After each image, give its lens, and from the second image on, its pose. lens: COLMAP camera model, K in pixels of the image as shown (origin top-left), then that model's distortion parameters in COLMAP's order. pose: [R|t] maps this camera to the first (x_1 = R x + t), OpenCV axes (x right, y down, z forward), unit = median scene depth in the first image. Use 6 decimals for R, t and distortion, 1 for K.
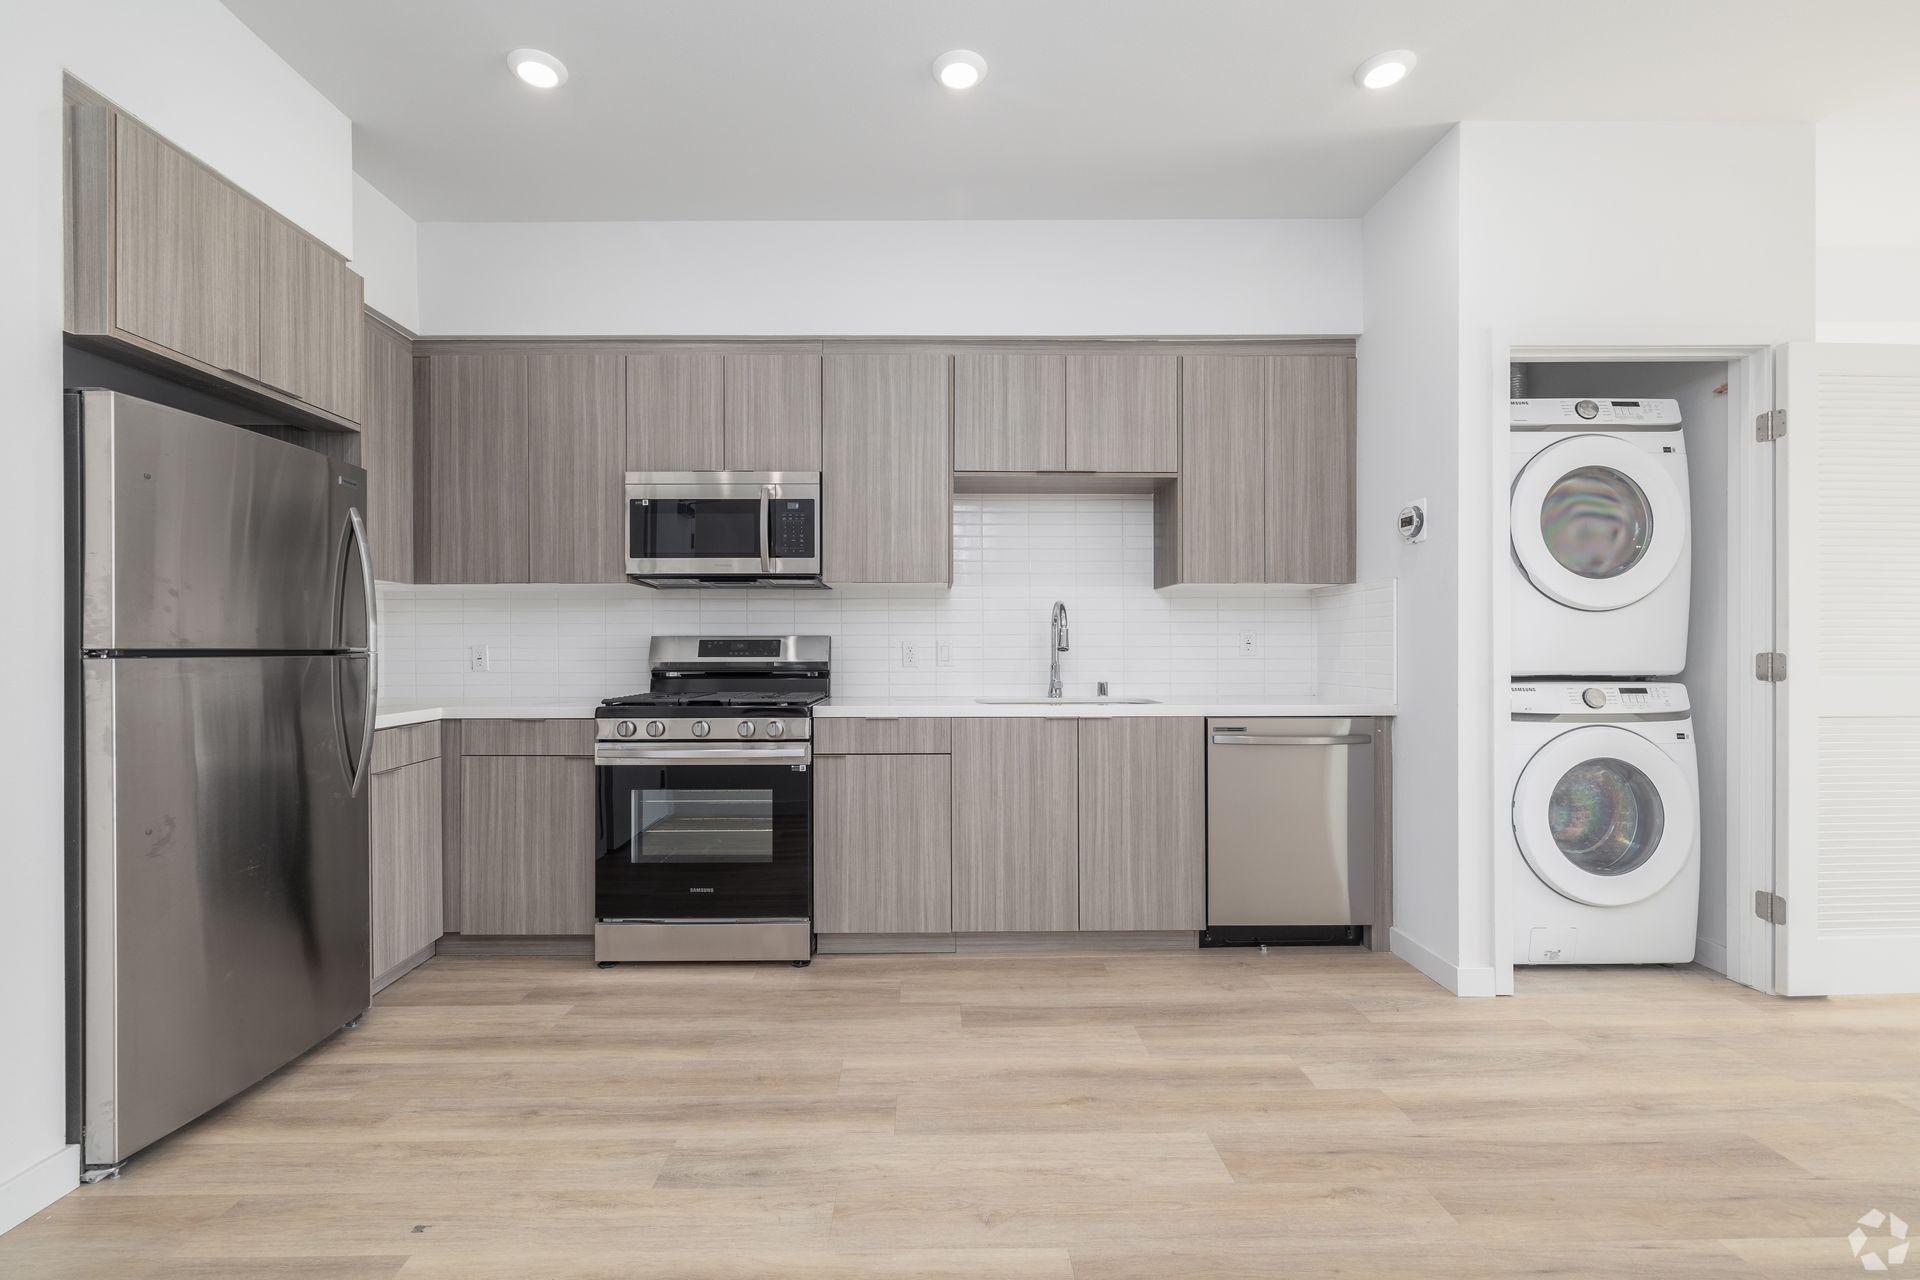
lens RADIAL K [[817.8, 0, 928.7], [0, 817.8, 649.8], [0, 0, 1]] dist [0.000054, 0.000260]
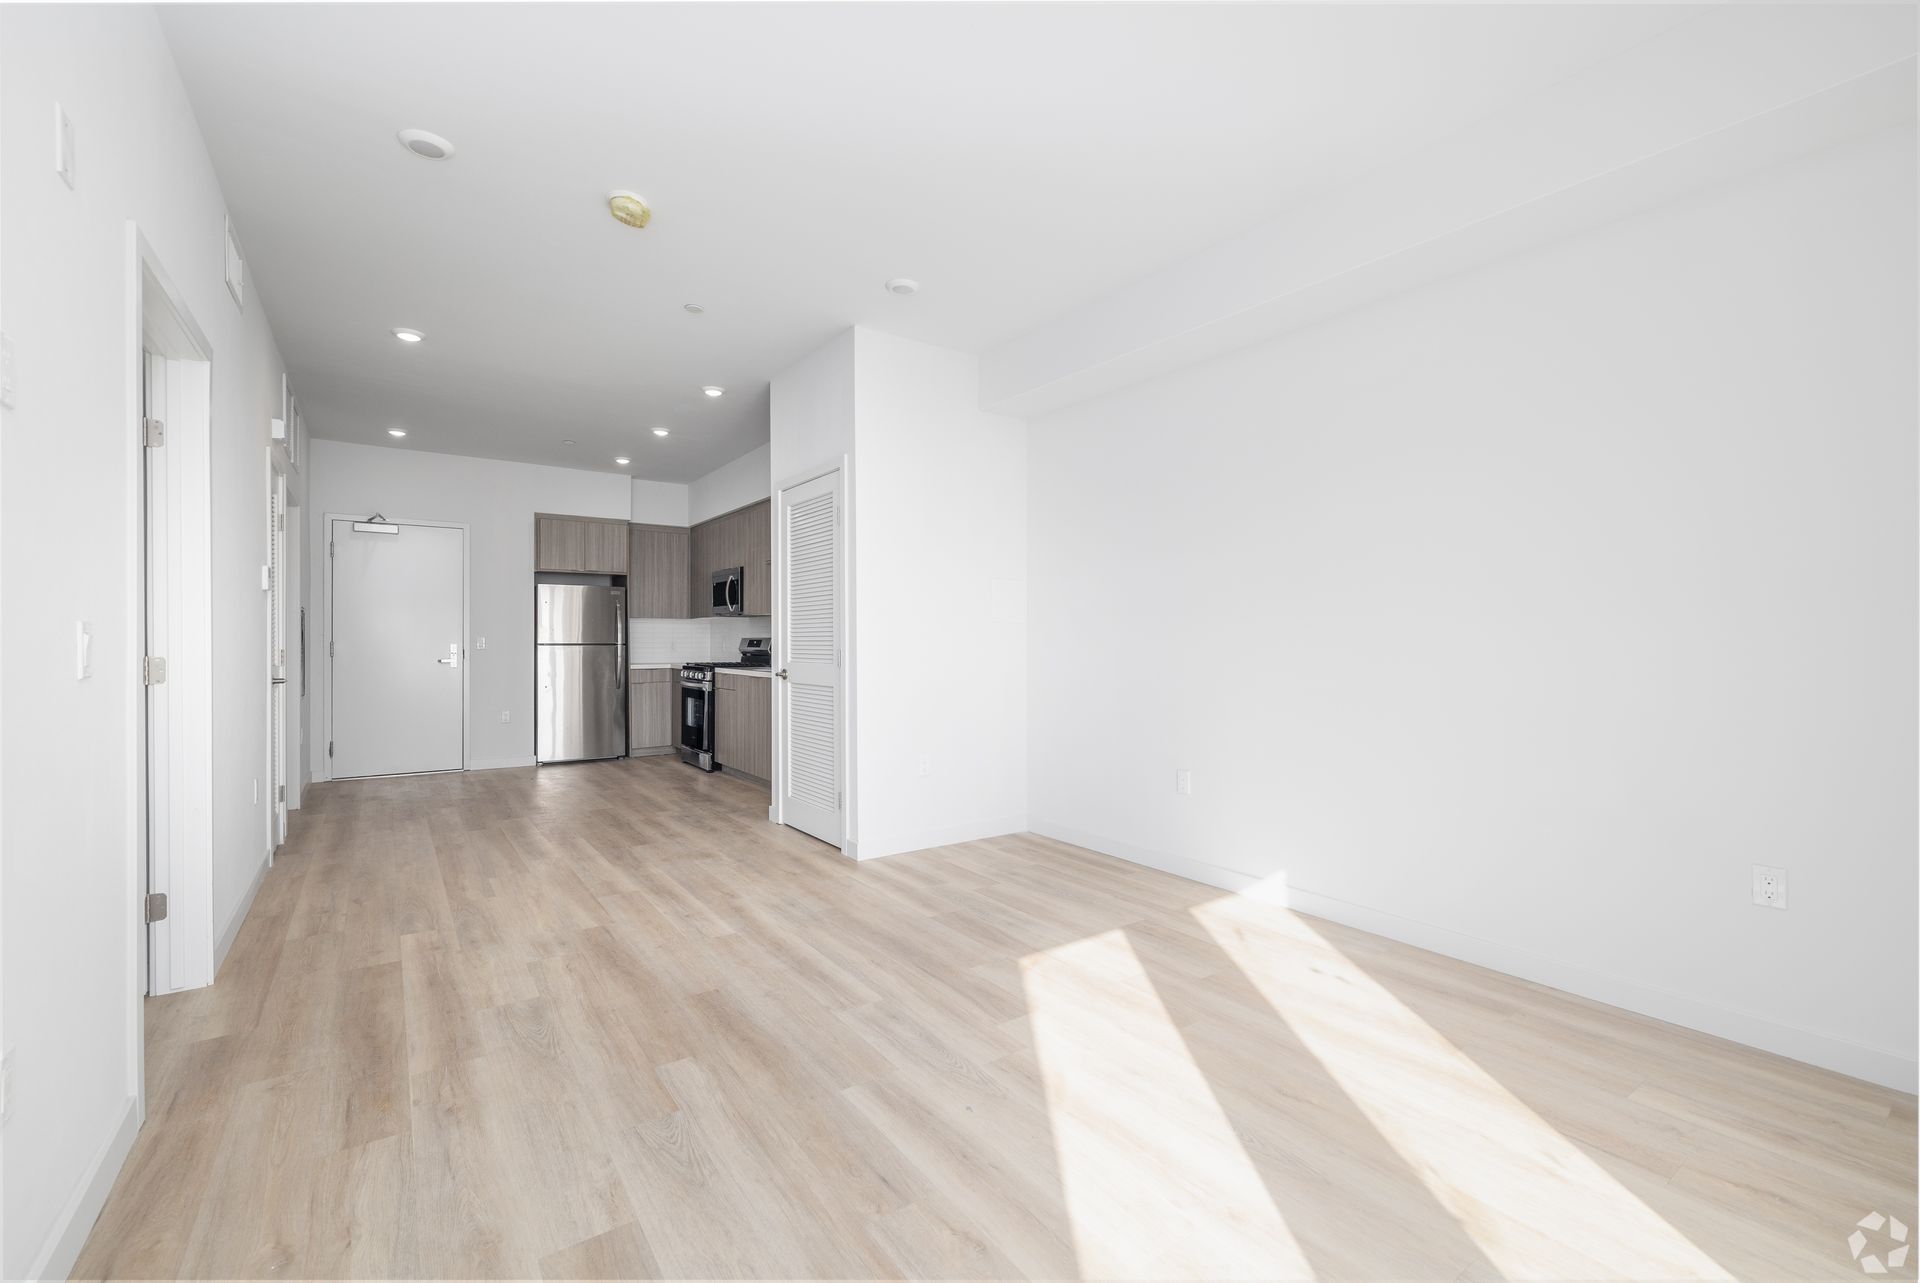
lens RADIAL K [[807.1, 0, 960.0], [0, 807.1, 641.5], [0, 0, 1]] dist [-0.000408, 0.000147]
pose [[0.577869, 0.004141, -0.816119, 2.233000], [-0.001399, 0.999991, 0.004083, -0.019816], [0.816128, -0.001217, 0.577870, 0.209610]]
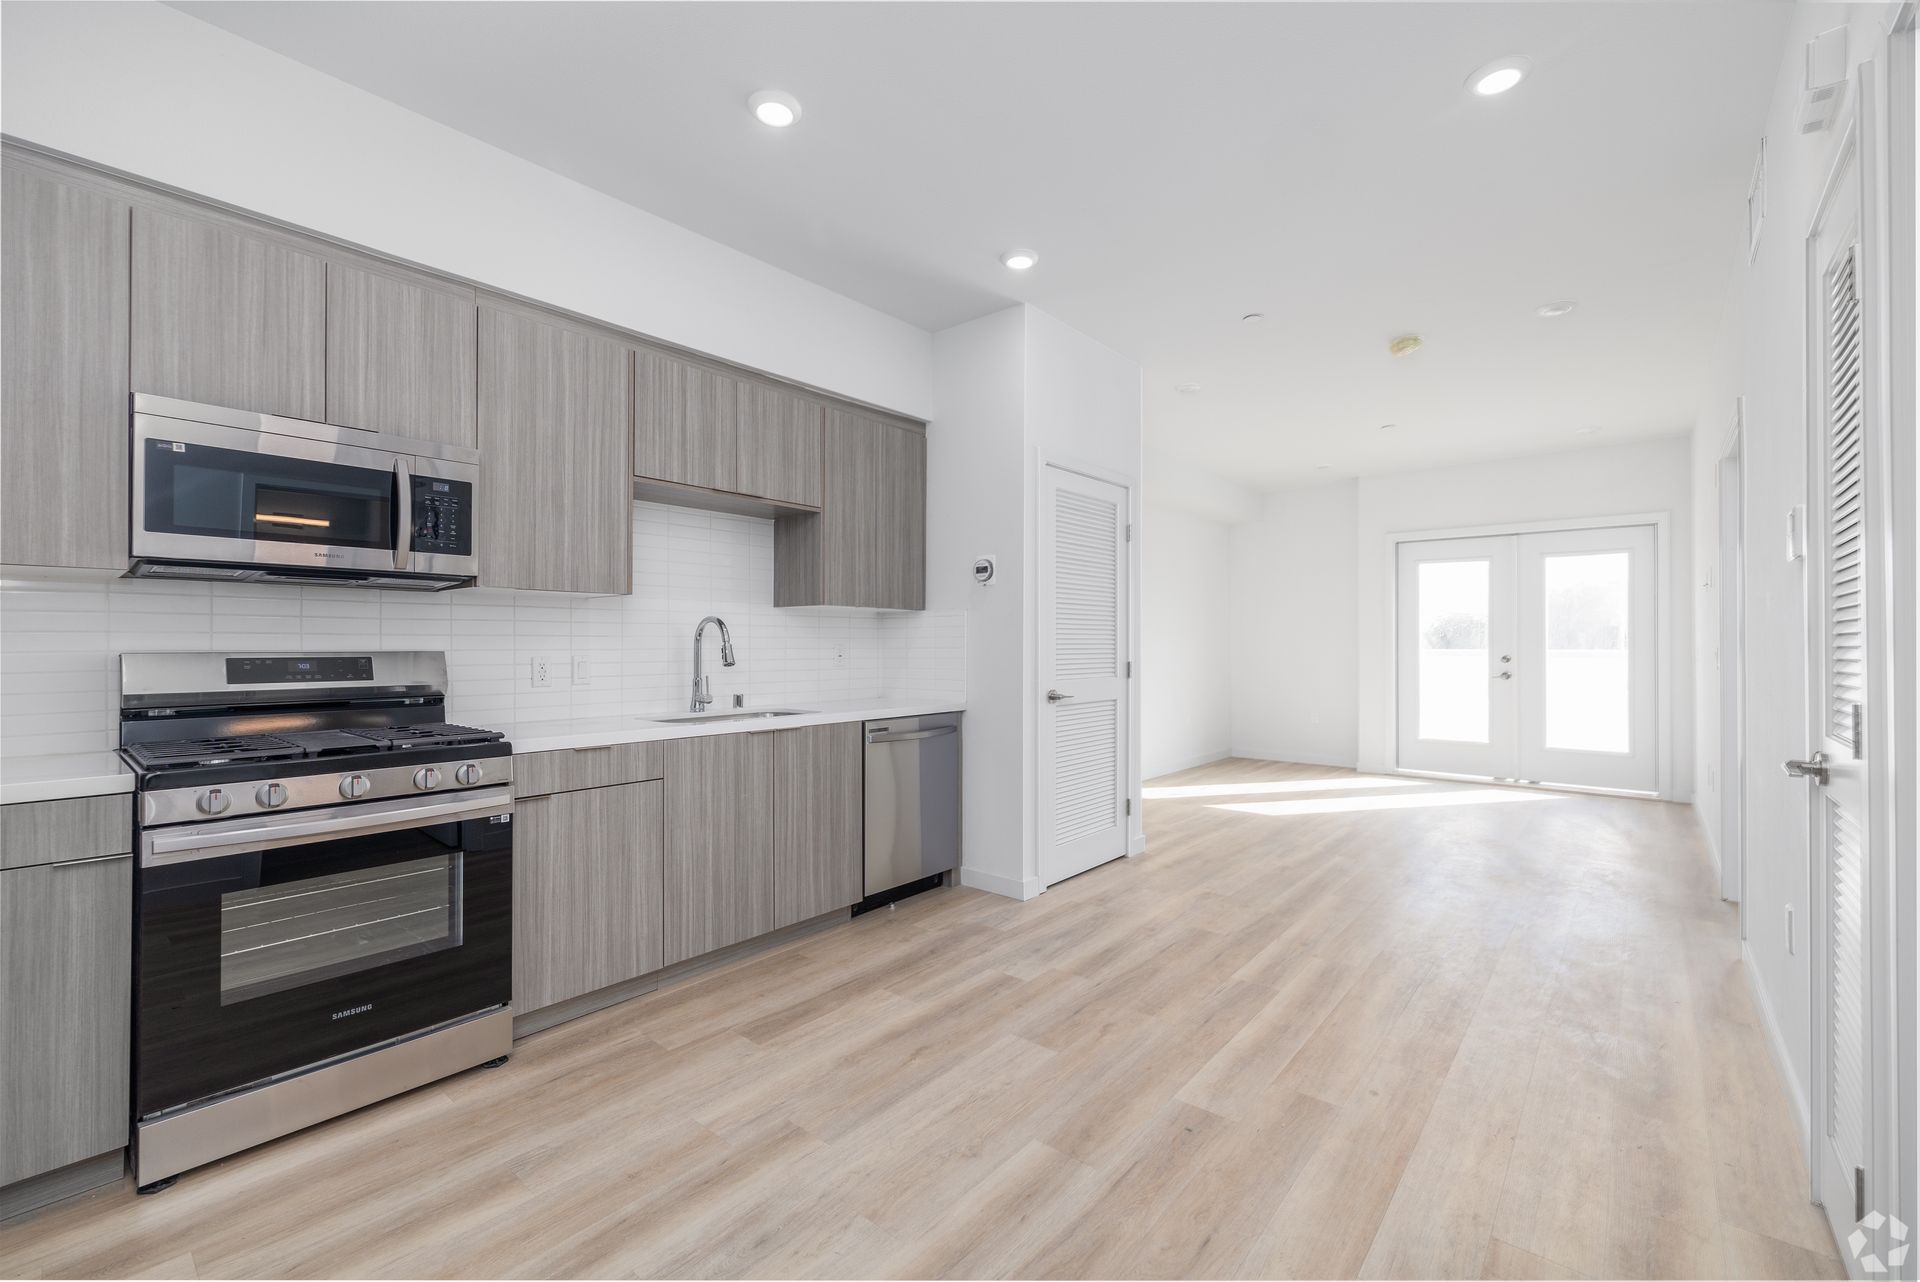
lens RADIAL K [[807.1, 0, 960.0], [0, 807.1, 641.0], [0, 0, 1]] dist [-0.000408, 0.000147]
pose [[0.651059, 0.005457, 0.759007, -0.458645], [0.000035, 0.999974, -0.007219, -0.025287], [-0.759027, 0.004727, 0.651042, 0.131067]]
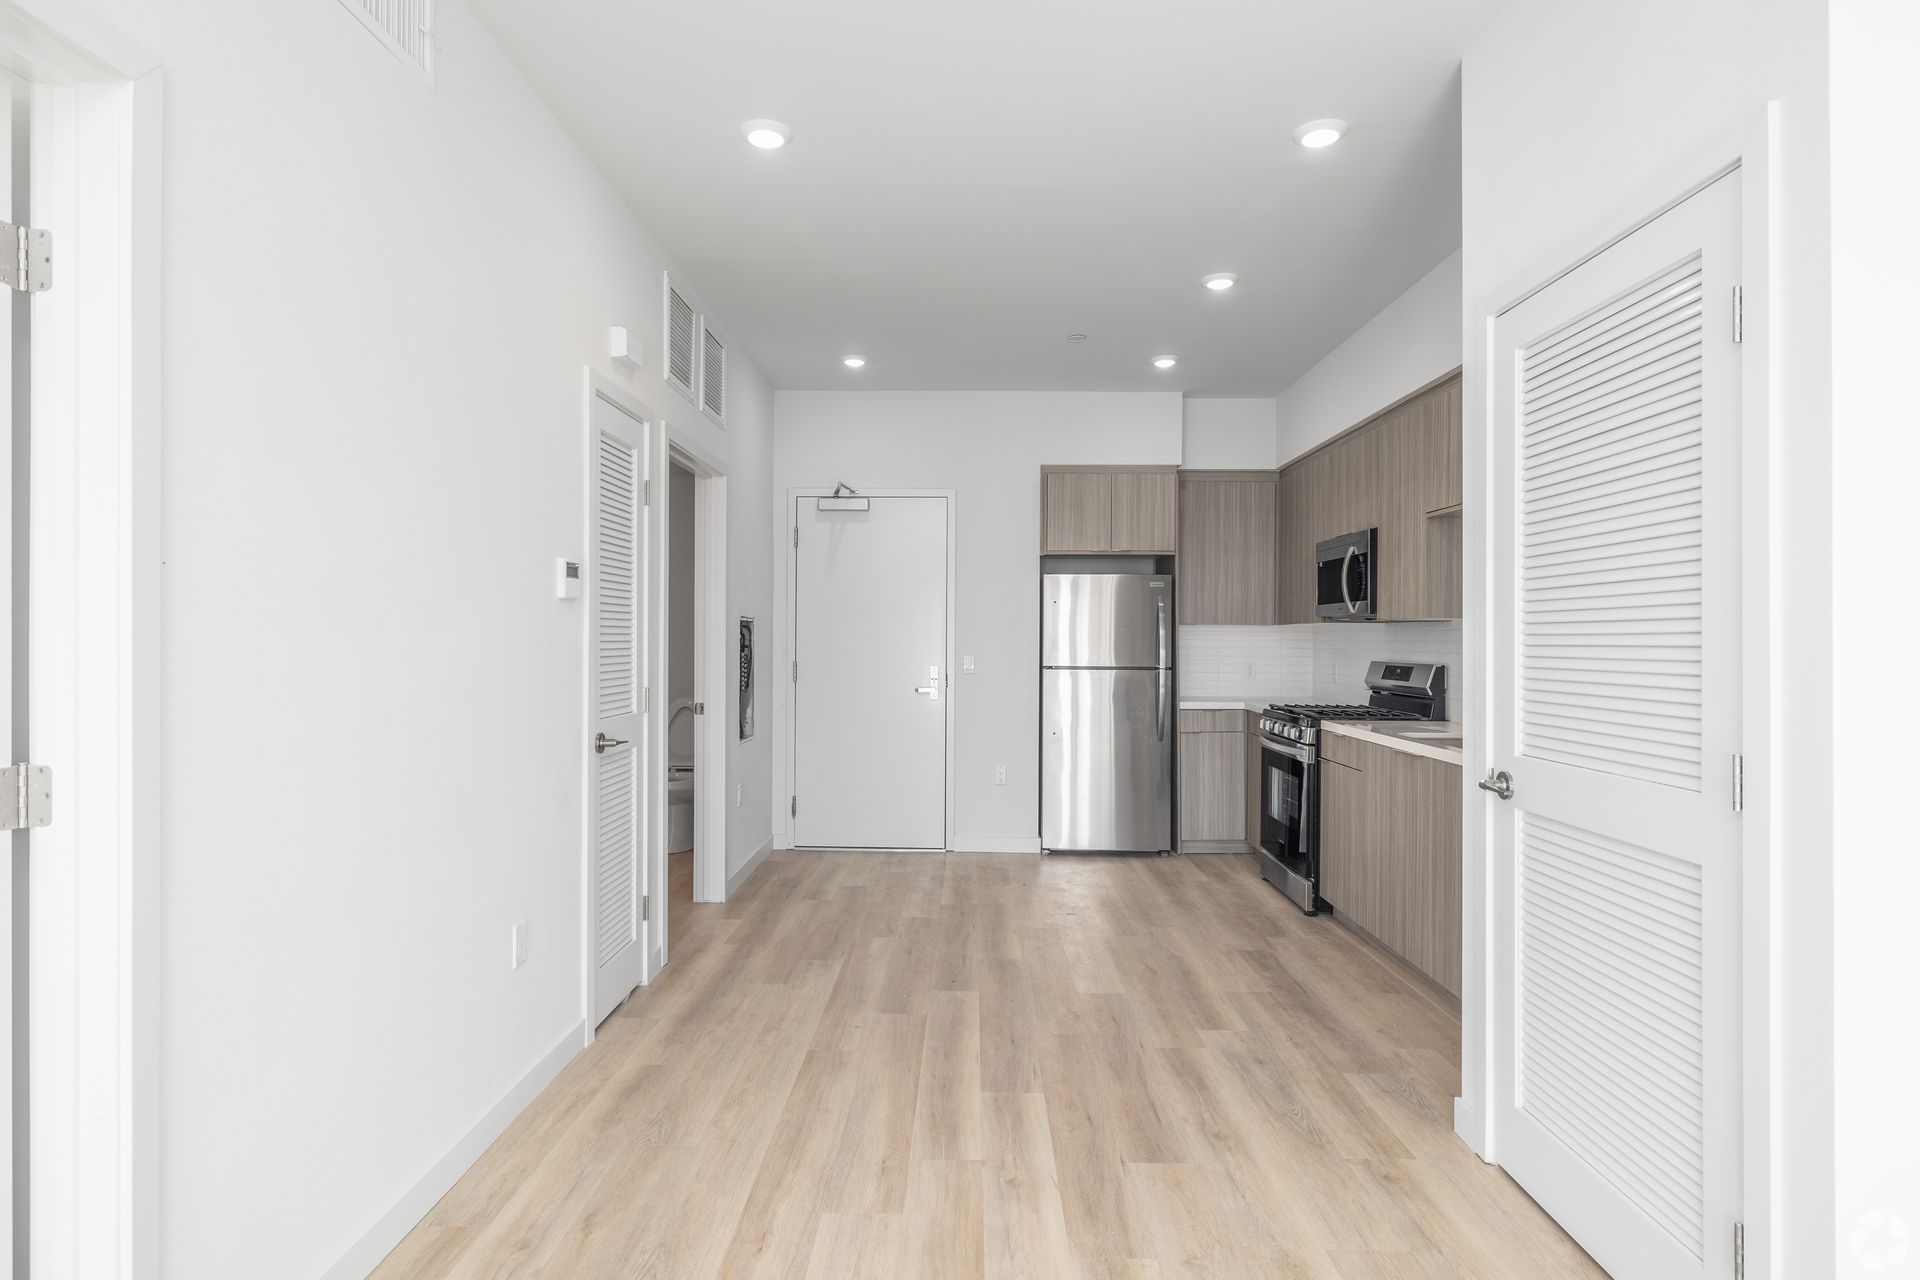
lens RADIAL K [[1016.6, 0, 954.9], [0, 1016.6, 633.5], [0, 0, 1]] dist [0.000154, -0.000079]
pose [[-0.023960, -0.001423, -0.999712, 1.482231], [-0.004641, 0.999988, -0.001312, -0.063640], [0.999702, 0.004608, -0.023966, 0.458416]]
